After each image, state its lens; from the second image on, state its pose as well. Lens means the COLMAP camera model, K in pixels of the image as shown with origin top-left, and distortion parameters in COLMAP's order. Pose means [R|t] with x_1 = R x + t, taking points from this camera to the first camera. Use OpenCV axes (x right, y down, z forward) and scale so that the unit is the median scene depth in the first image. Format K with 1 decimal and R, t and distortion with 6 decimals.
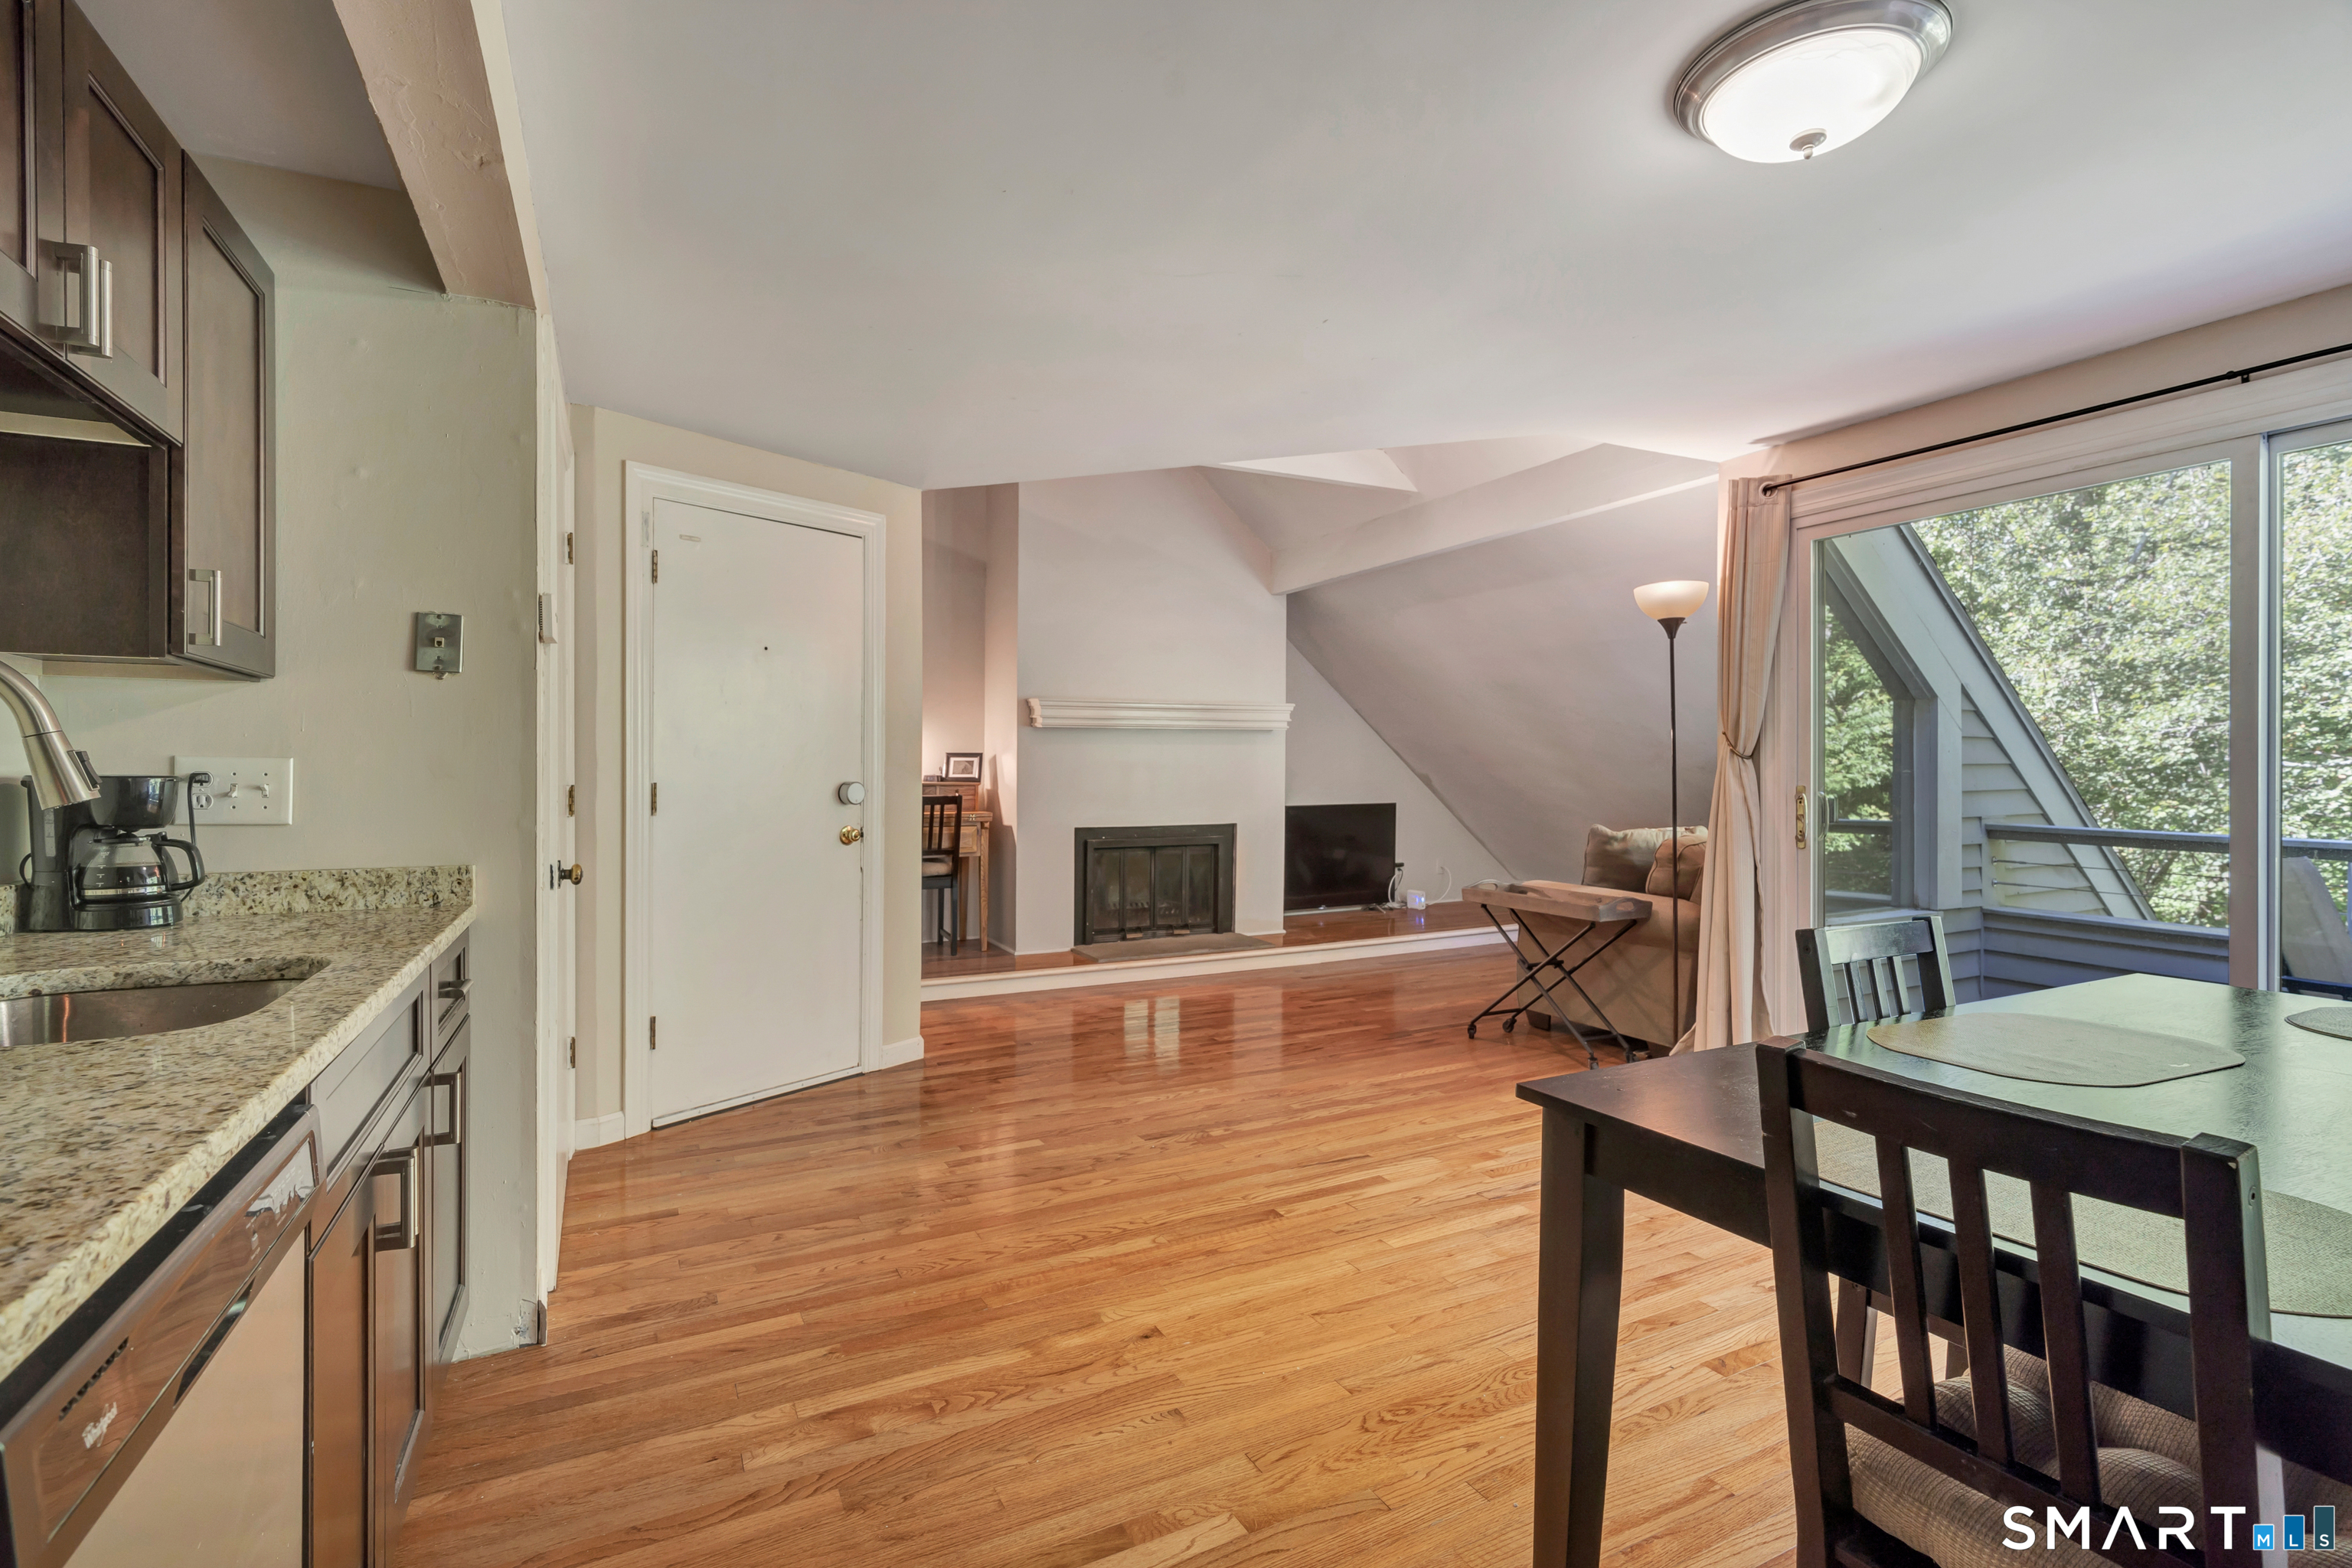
lens RADIAL K [[1090.4, 0, 1180.0], [0, 1090.4, 776.6], [0, 0, 1]] dist [-0.002658, -0.000488]
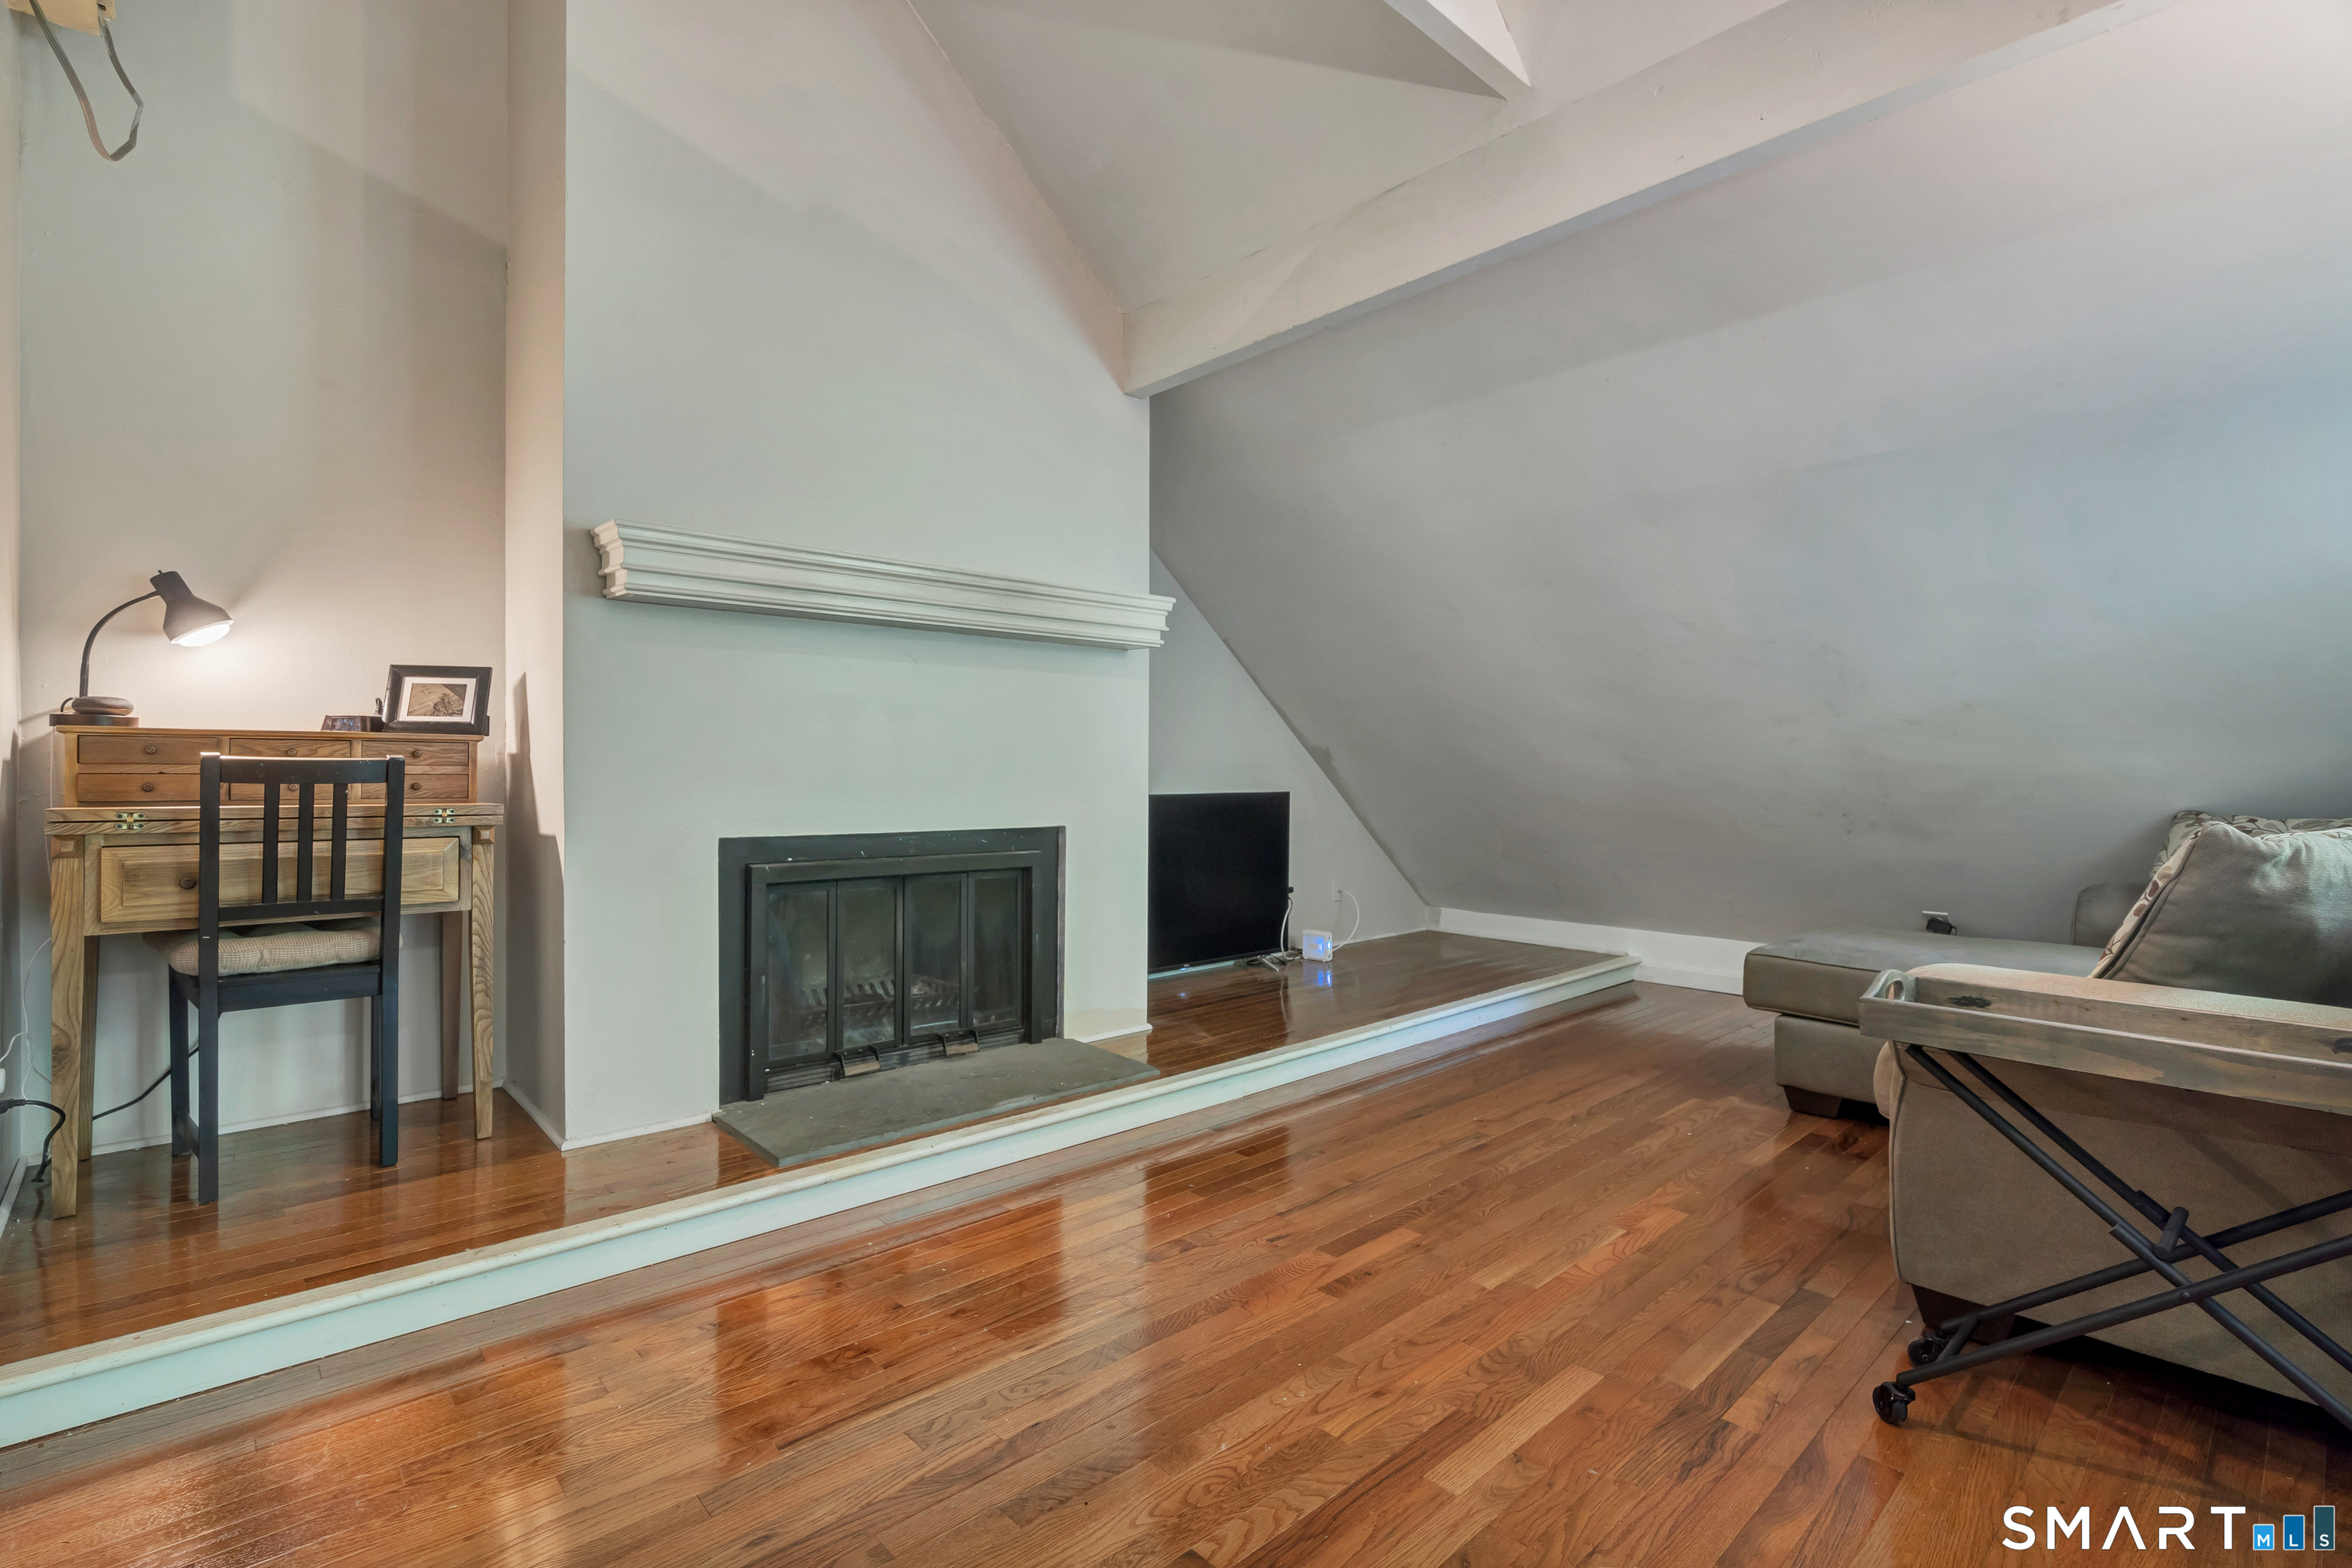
lens RADIAL K [[1094.5, 0, 1189.4], [0, 1094.5, 823.5], [0, 0, 1]] dist [-0.000584, 0.000175]
pose [[0.960371, -0.006461, 0.278650, -0.041969], [-0.004829, 0.999195, 0.039813, 0.024698], [-0.278683, -0.039581, 0.959567, 0.581381]]
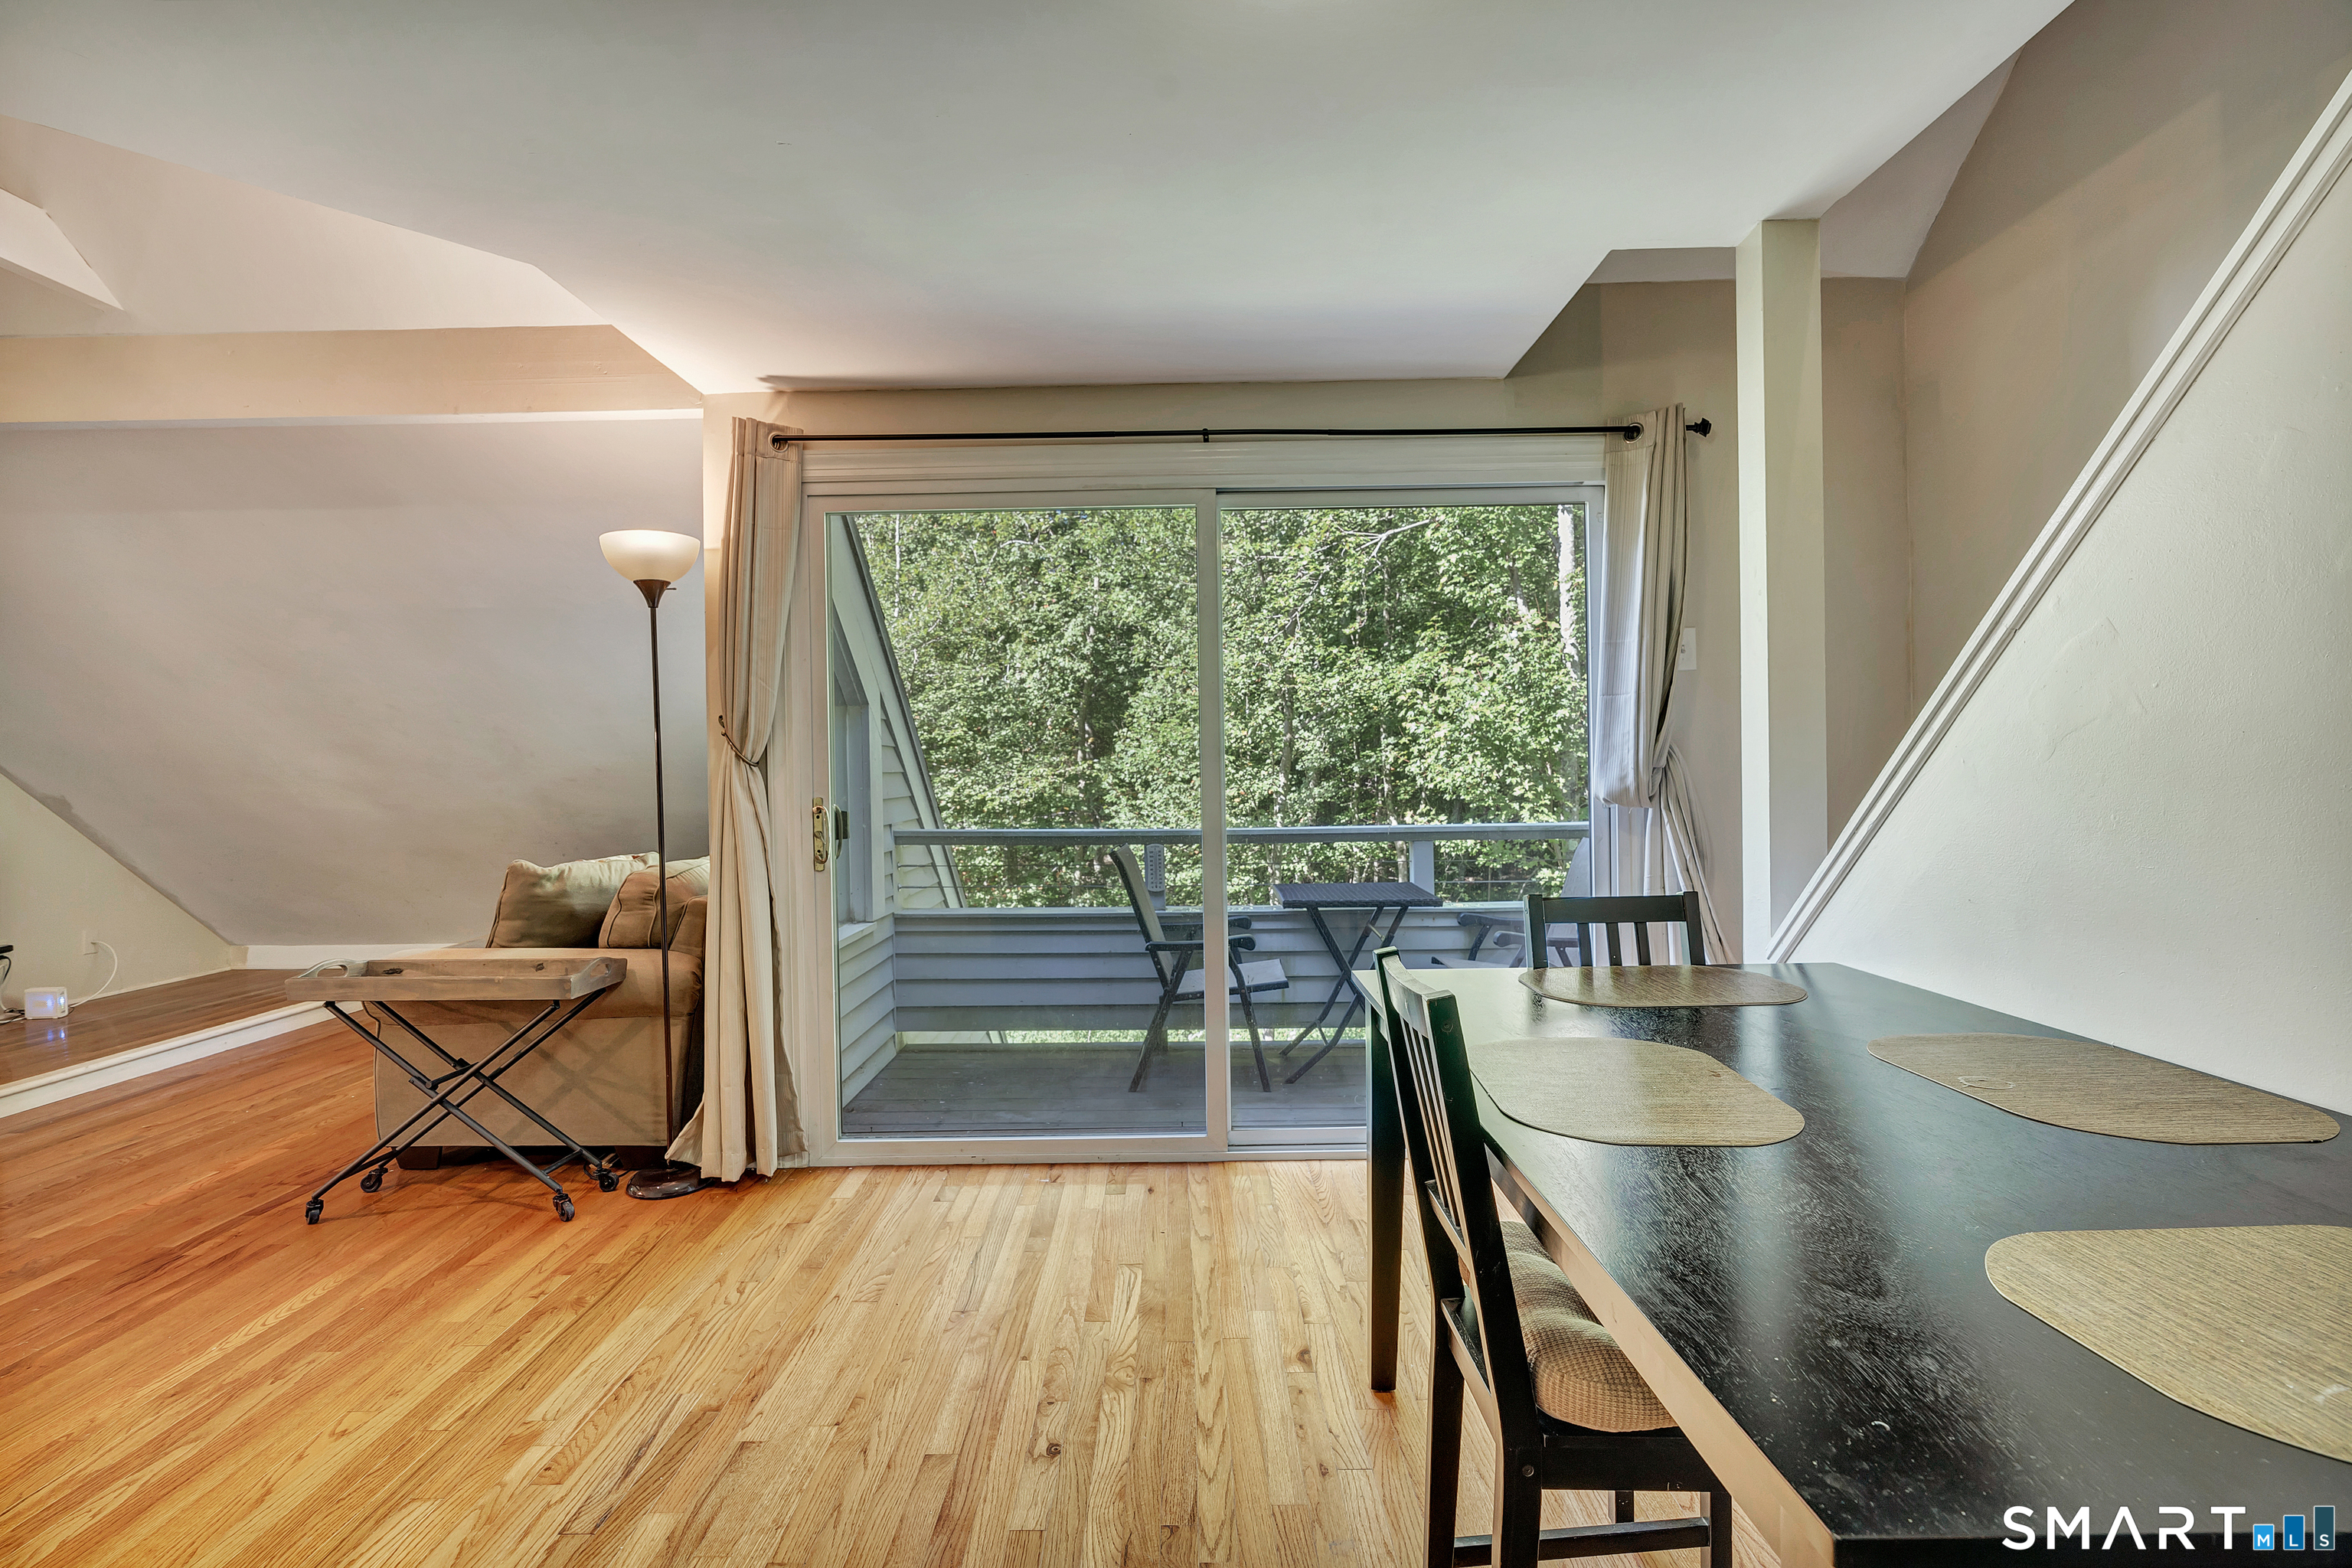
lens RADIAL K [[1086.7, 0, 1167.0], [0, 1086.7, 788.2], [0, 0, 1]] dist [-0.001109, 0.001124]
pose [[0.465938, -0.017066, 0.884653, -0.036459], [0.017600, 0.999795, 0.010017, -0.001970], [-0.884643, 0.010903, 0.466142, 0.231020]]
